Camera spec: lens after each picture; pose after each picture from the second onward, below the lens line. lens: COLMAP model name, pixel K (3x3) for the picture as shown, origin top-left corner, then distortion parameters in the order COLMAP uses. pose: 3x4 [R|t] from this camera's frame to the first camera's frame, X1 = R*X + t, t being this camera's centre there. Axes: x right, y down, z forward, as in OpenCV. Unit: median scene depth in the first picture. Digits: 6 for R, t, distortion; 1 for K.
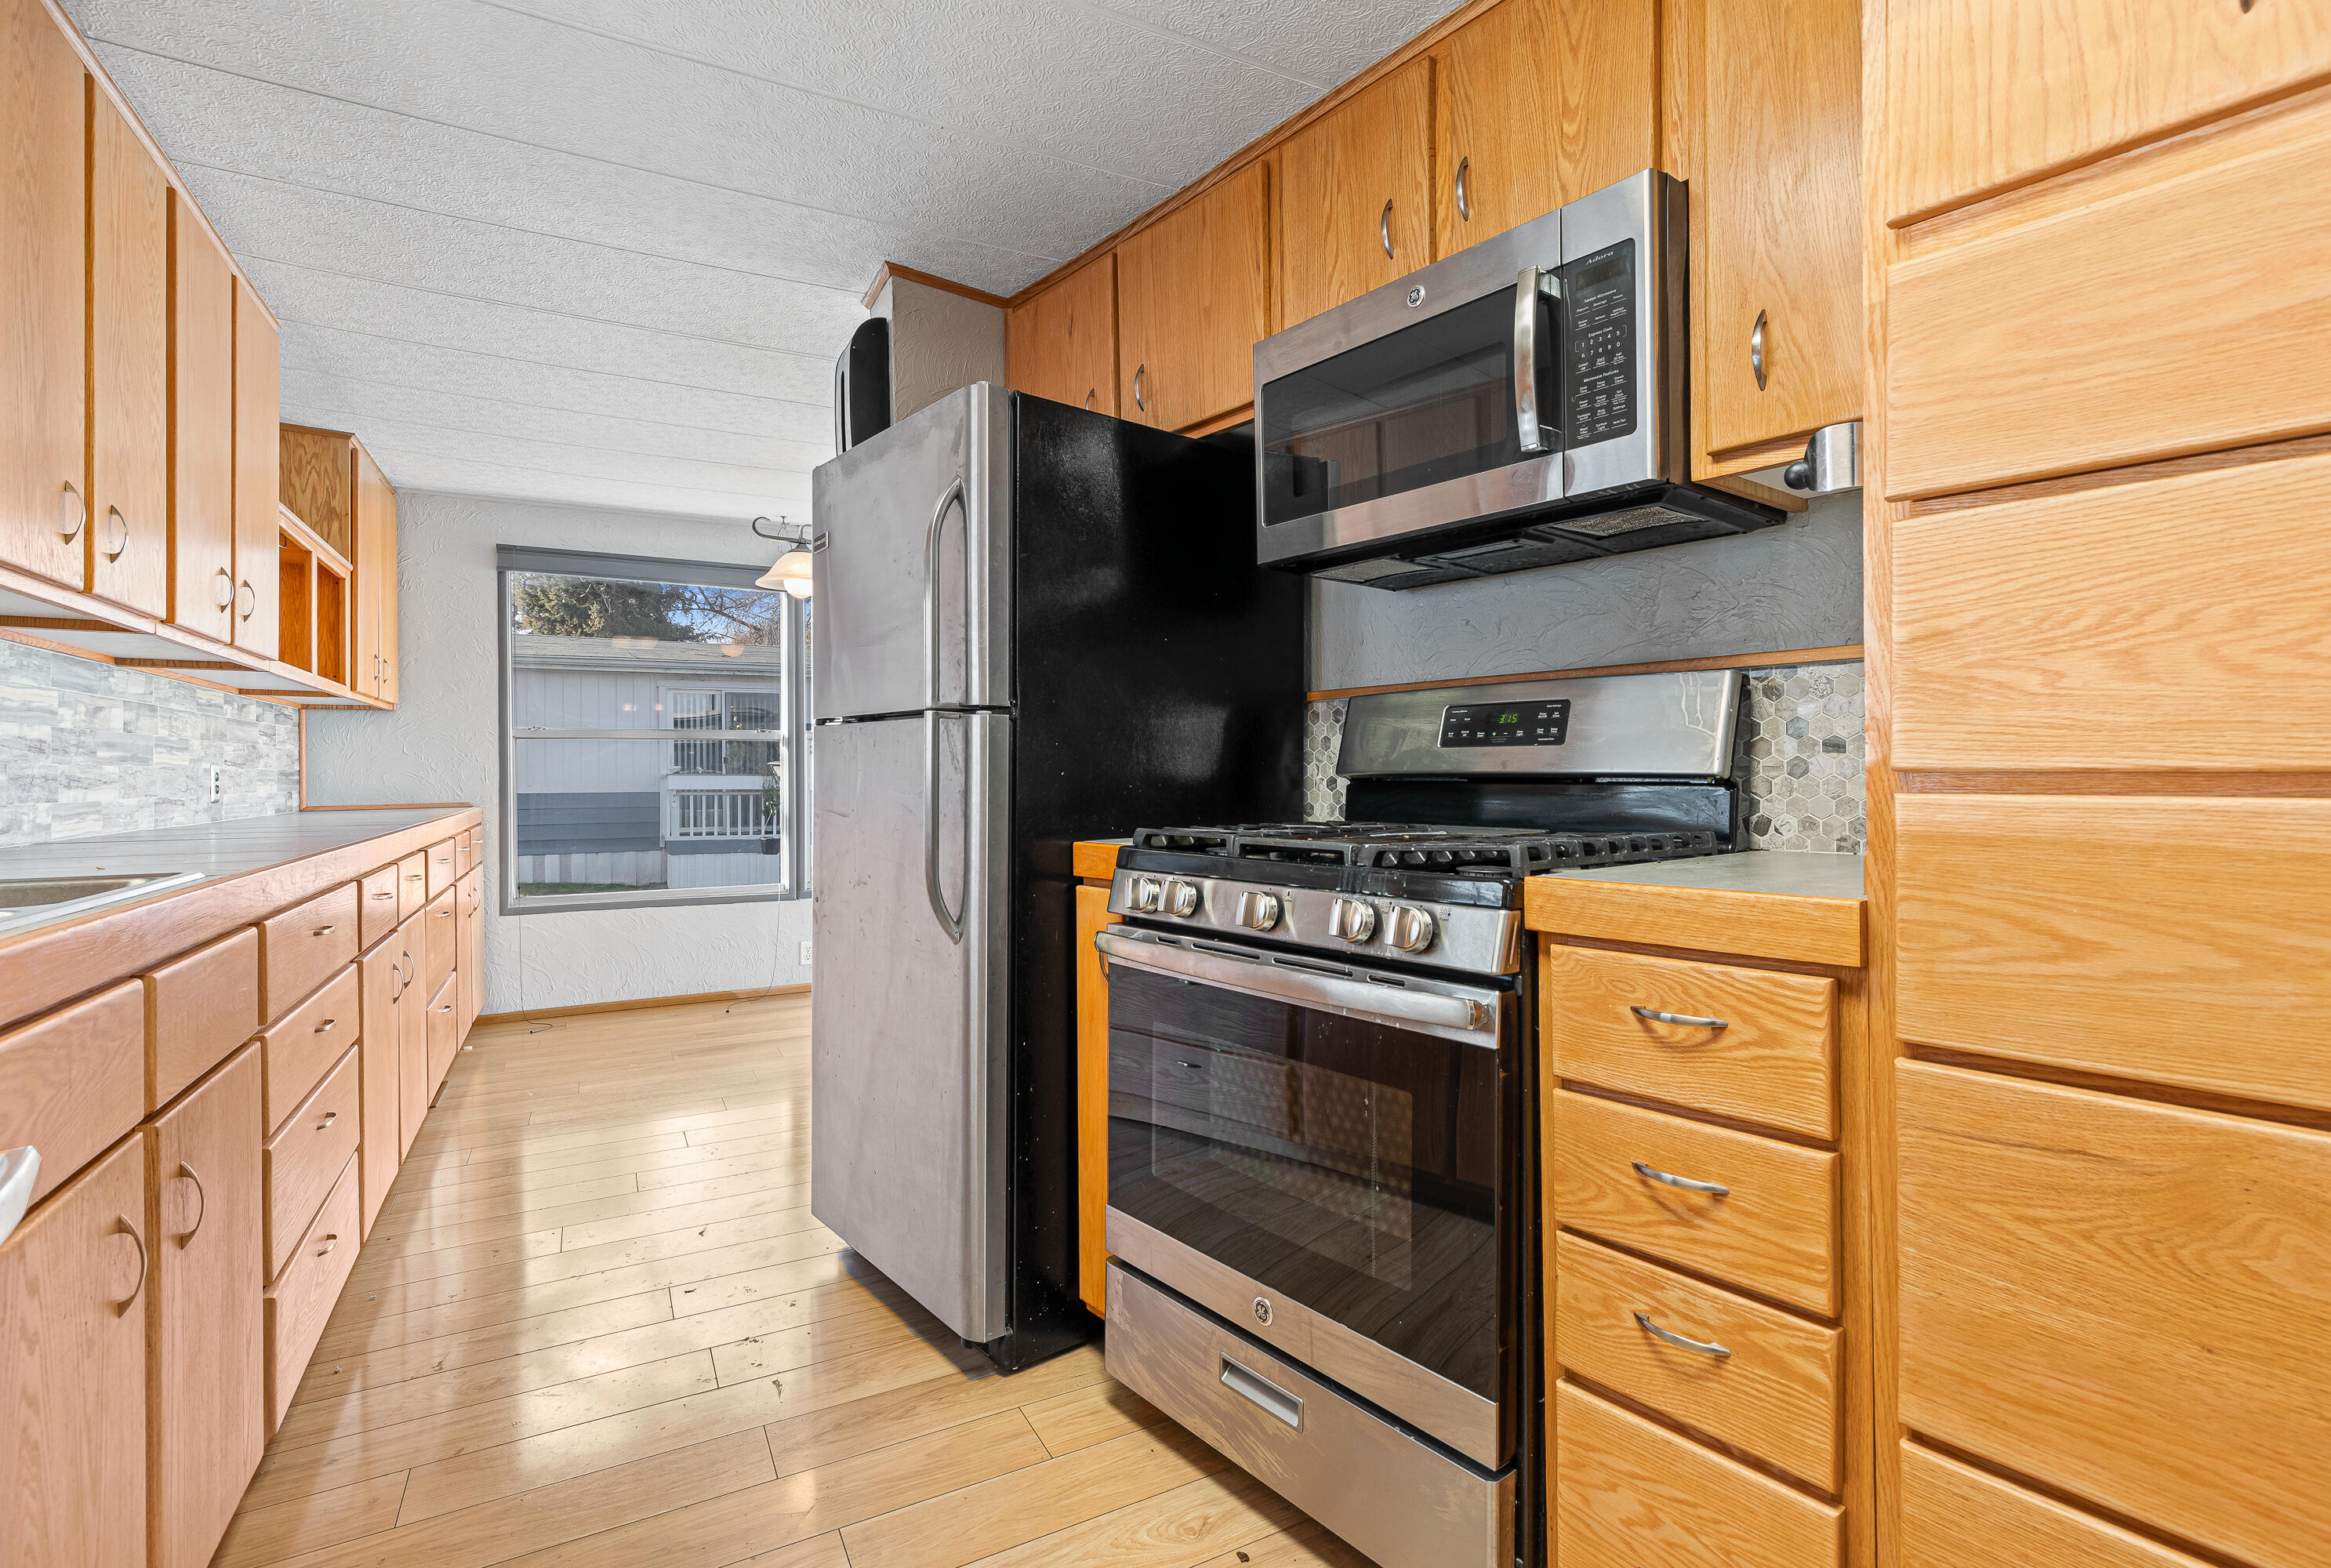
lens RADIAL K [[1090.9, 0, 1170.3], [0, 1090.9, 765.5], [0, 0, 1]] dist [0.022886, -0.000364]
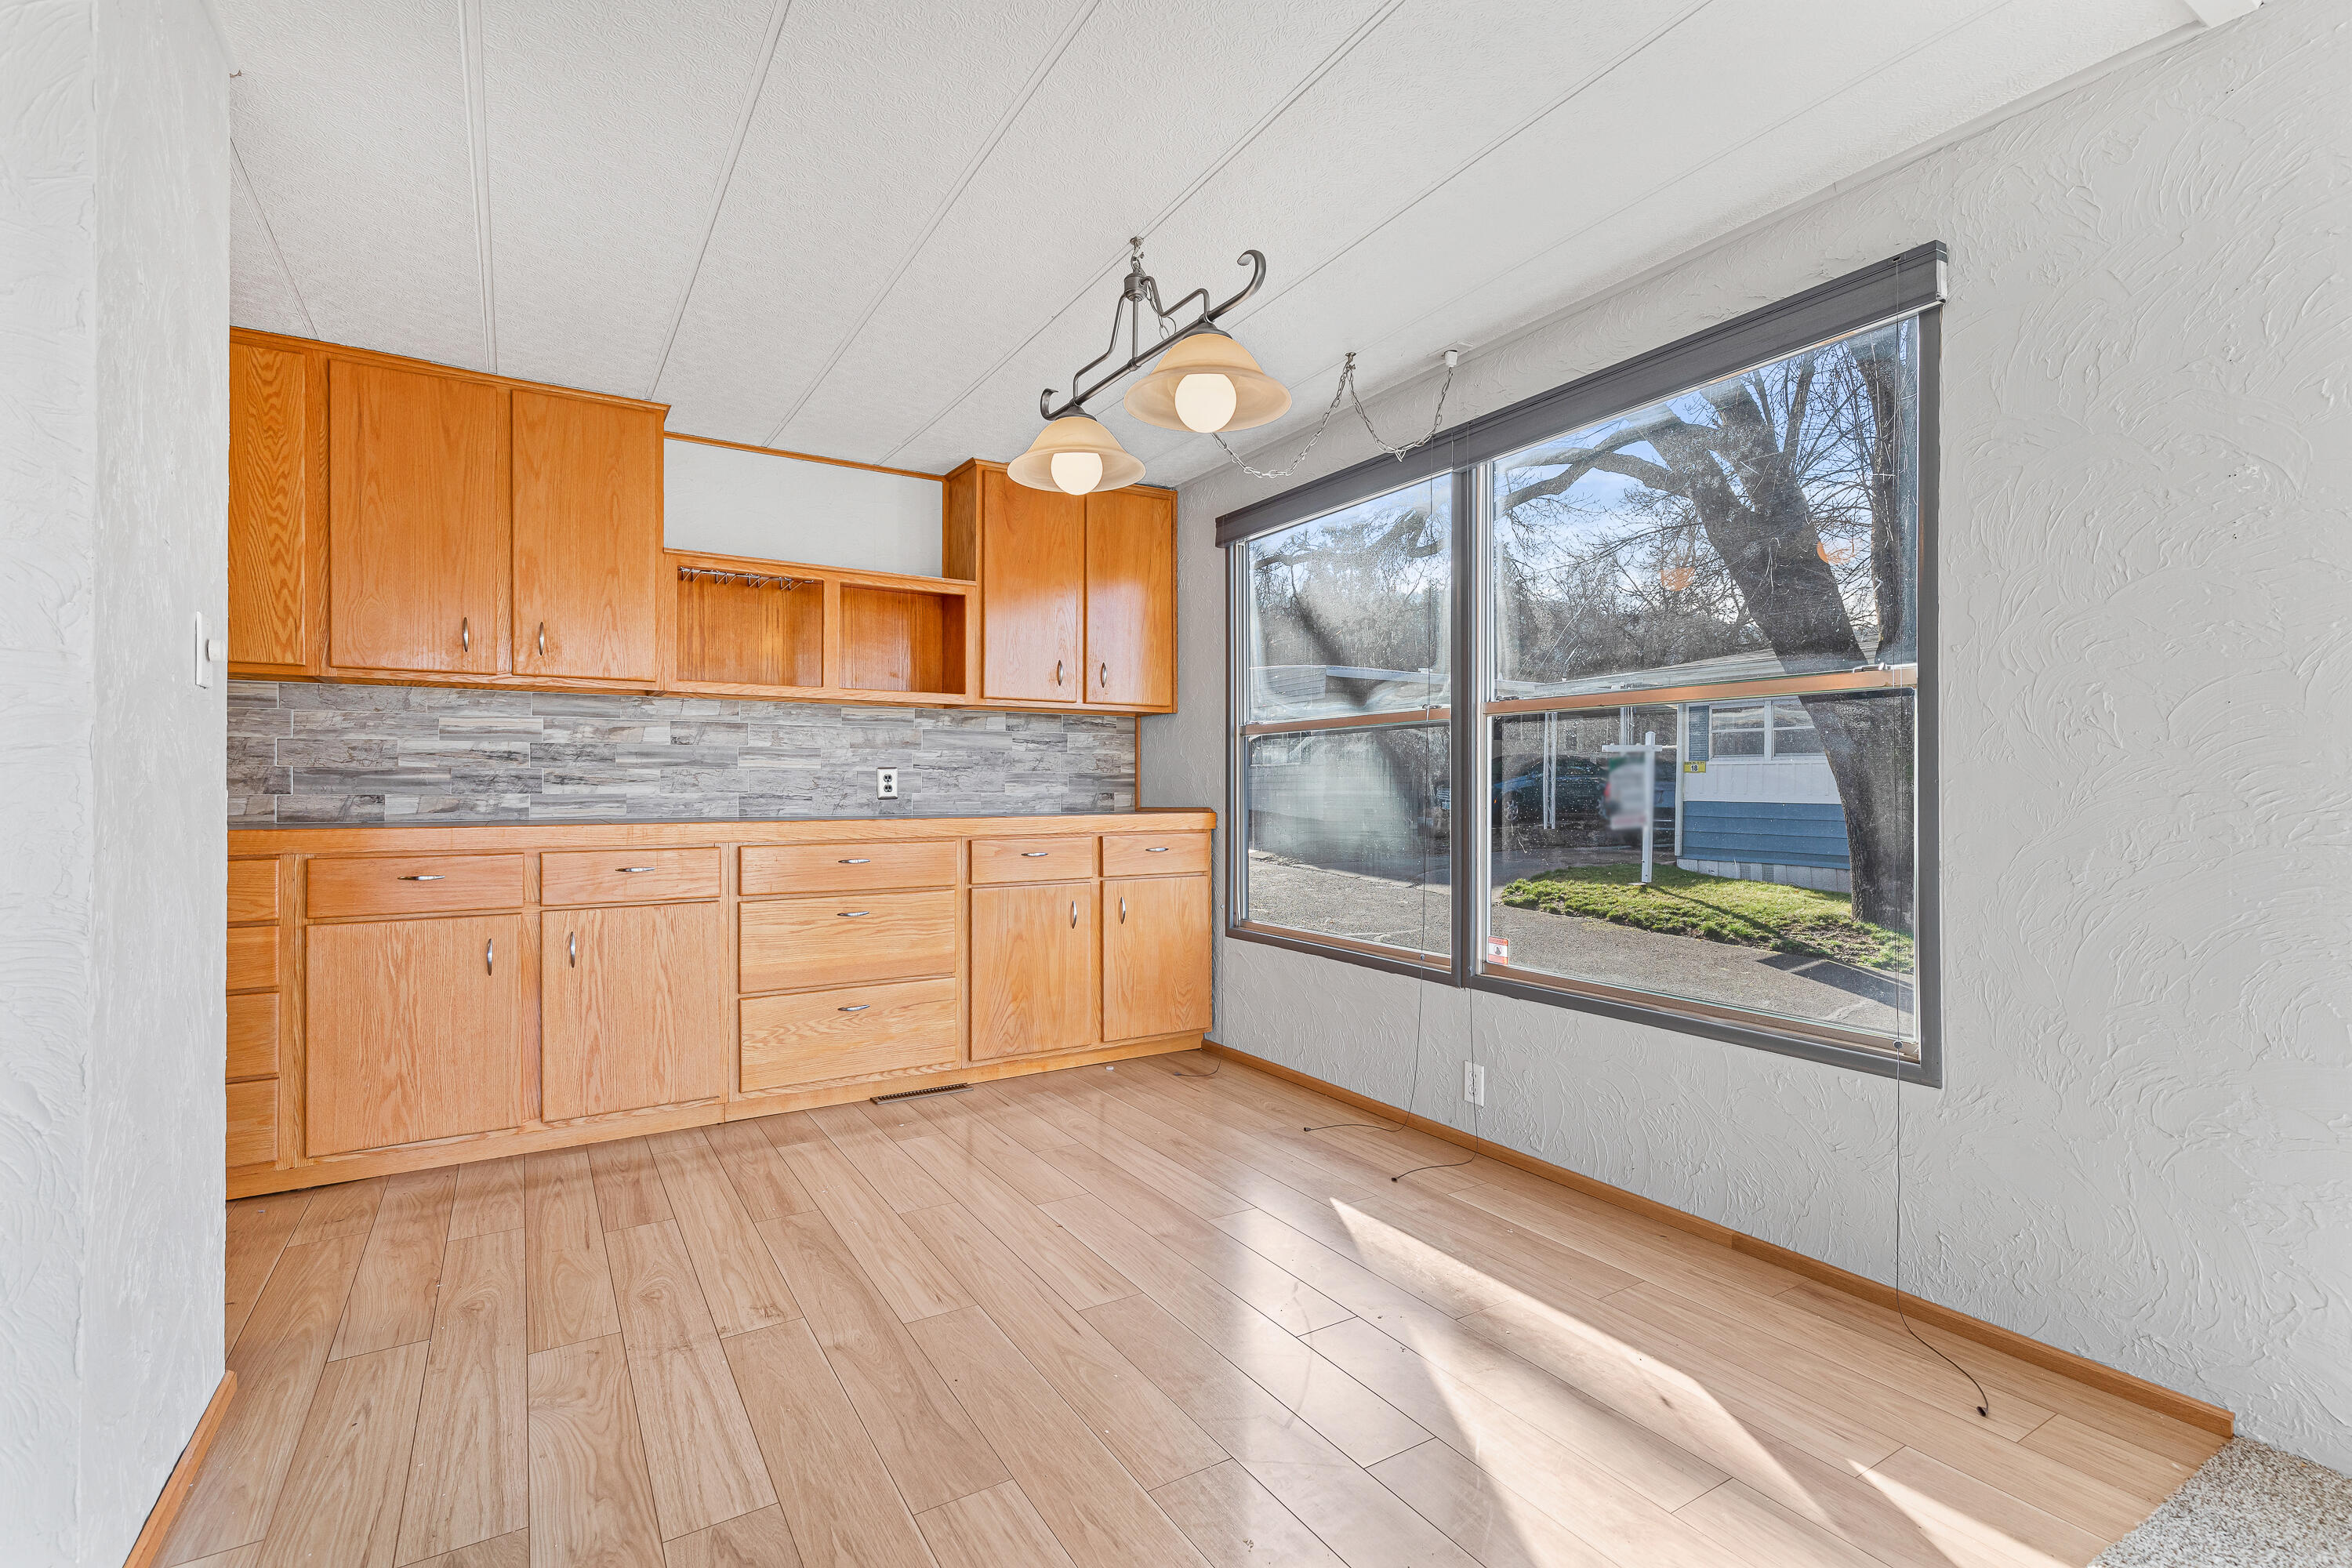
lens RADIAL K [[1069.4, 0, 1184.6], [0, 1069.4, 783.8], [0, 0, 1]] dist [0.009082, 0.000330]
pose [[0.068182, 0.006522, -0.997652, 0.394462], [0.004489, 0.999967, 0.006843, 0.011604], [0.997663, -0.004945, 0.068150, 1.418653]]
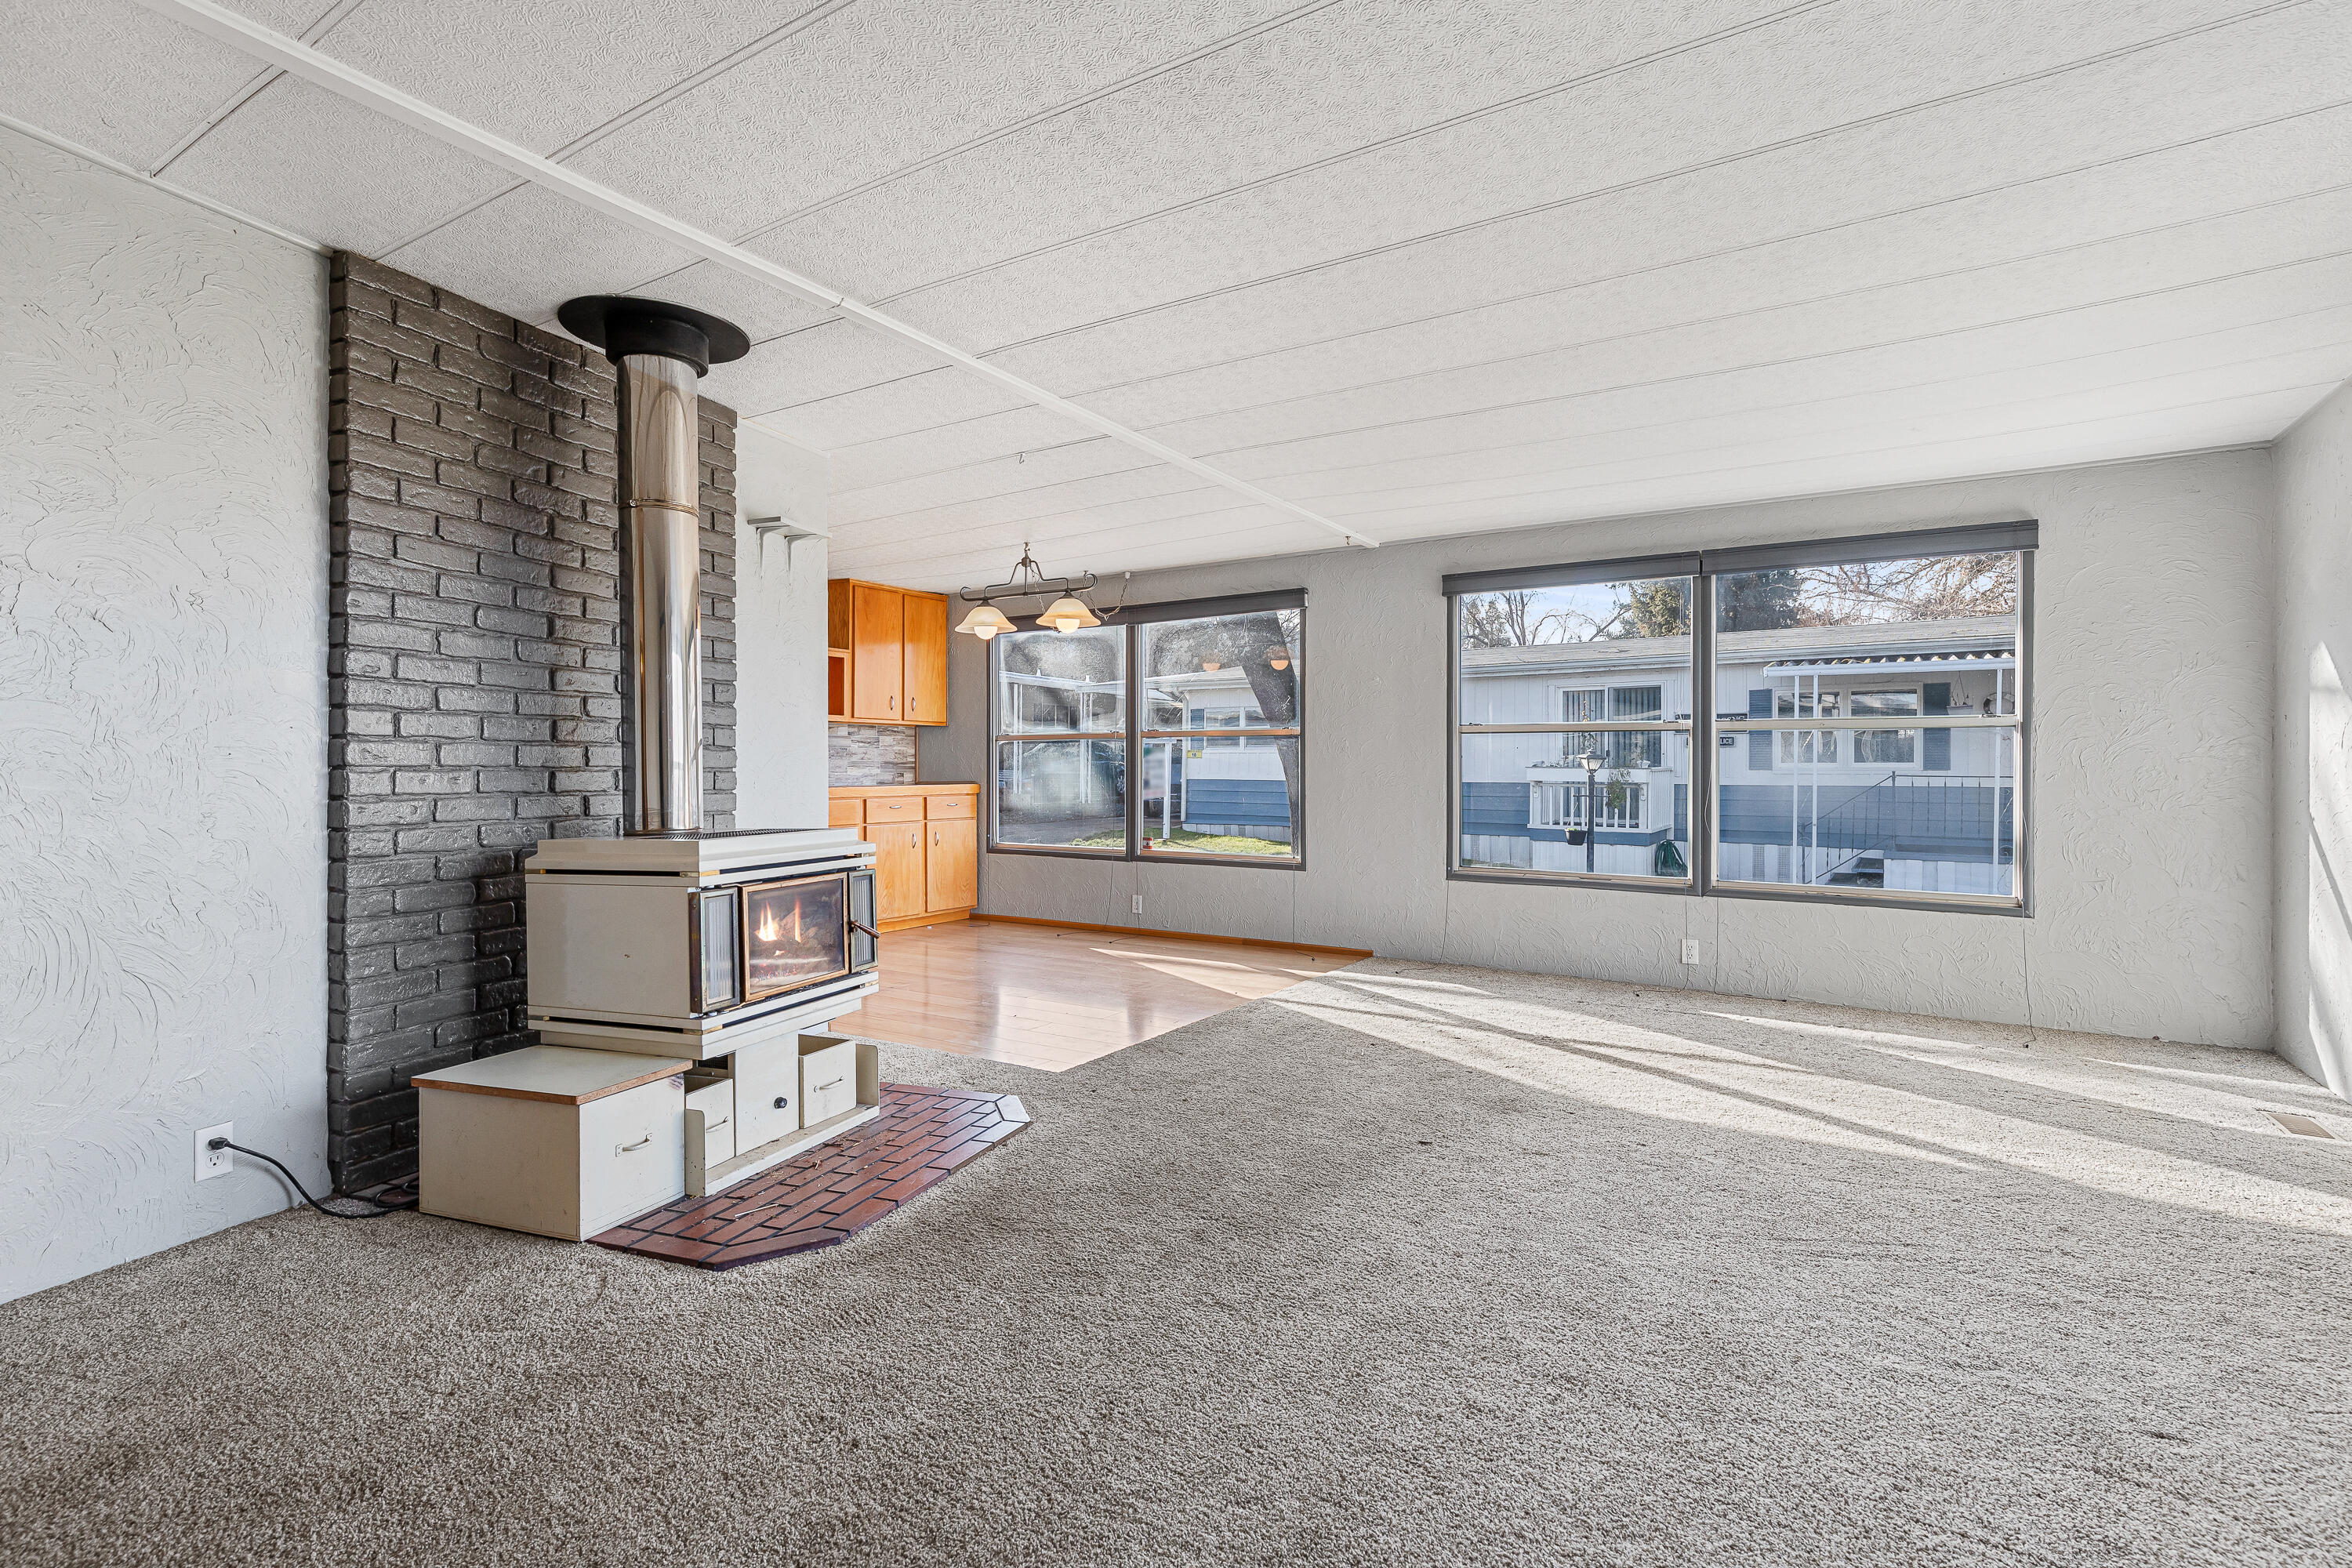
lens RADIAL K [[1077.5, 0, 1183.3], [0, 1077.5, 775.3], [0, 0, 1]] dist [0.004185, 0.000217]
pose [[0.494754, 0.015272, -0.868899, 1.387918], [-0.002019, 0.999863, 0.016424, -0.003135], [0.869031, -0.006372, 0.494717, 0.743176]]
